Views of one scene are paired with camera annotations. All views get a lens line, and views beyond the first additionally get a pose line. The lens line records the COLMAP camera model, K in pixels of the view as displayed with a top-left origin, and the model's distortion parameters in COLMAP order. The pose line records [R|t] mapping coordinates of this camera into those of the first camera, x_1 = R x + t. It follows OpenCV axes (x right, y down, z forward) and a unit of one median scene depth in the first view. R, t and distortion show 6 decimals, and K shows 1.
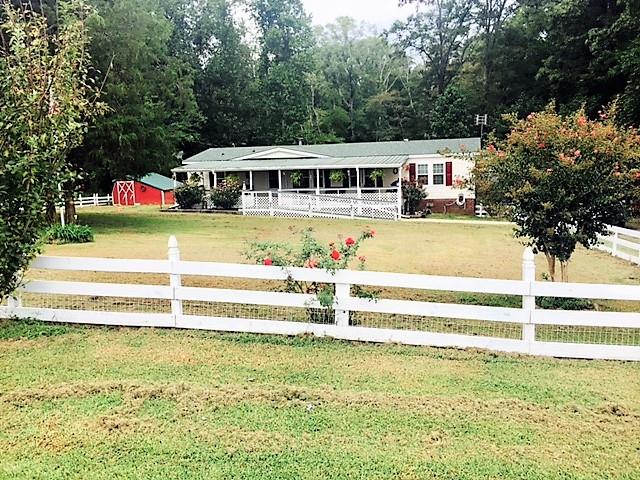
lens RADIAL K [[542.7, 0, 320.0], [0, 542.7, 240.0], [0, 0, 1]] dist [0.028517, 0.009168]
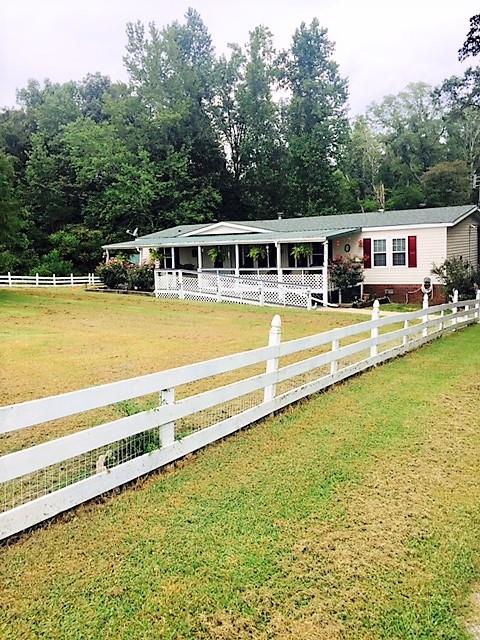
lens RADIAL K [[542.7, 0, 240.0], [0, 542.7, 320.0], [0, 0, 1]] dist [0.028517, 0.009168]
pose [[0.951816, 0.043892, -0.303512, 0.251429], [-0.045401, 0.998967, 0.002085, -0.016992], [0.303290, 0.011795, 0.952825, 0.204647]]
